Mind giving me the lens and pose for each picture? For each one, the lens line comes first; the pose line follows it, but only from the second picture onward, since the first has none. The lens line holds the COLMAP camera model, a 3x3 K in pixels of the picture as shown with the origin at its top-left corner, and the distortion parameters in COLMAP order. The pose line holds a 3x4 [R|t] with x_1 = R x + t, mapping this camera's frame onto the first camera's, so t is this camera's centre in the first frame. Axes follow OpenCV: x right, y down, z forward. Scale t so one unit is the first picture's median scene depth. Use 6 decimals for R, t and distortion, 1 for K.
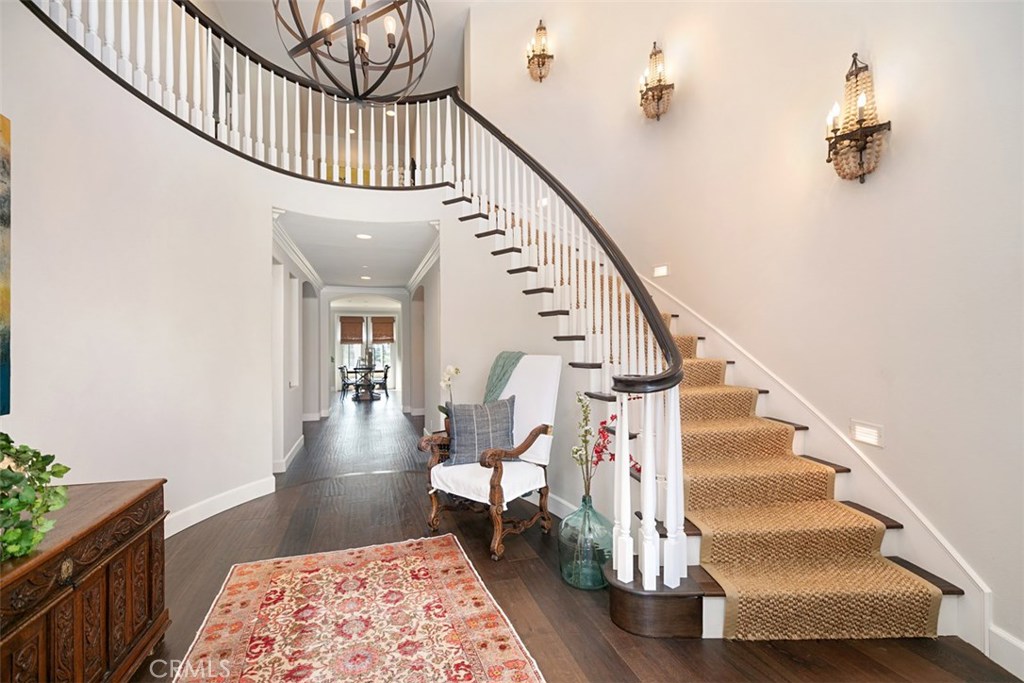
lens RADIAL K [[458.2, 0, 510.2], [0, 458.2, 341.3], [0, 0, 1]] dist [0.002056, 0.001037]
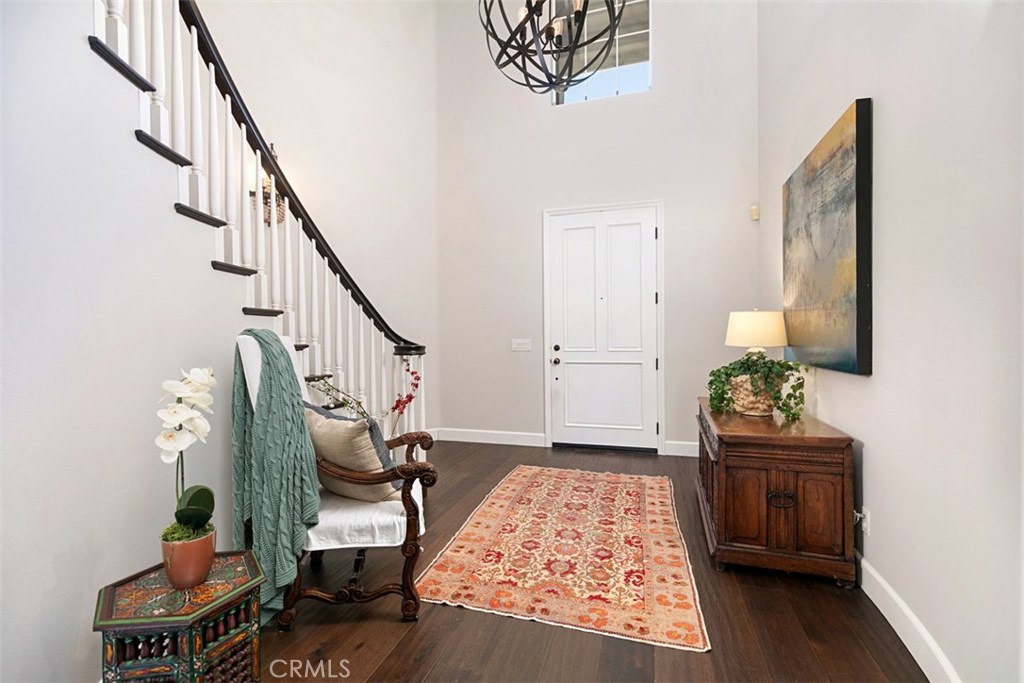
lens RADIAL K [[458.2, 0, 510.2], [0, 458.2, 339.5], [0, 0, 1]] dist [0.002056, 0.001037]
pose [[-0.821021, 0.011175, 0.570789, -0.849833], [0.011044, 0.999932, -0.003692, 0.057704], [-0.570791, 0.003273, -0.821089, 1.924112]]
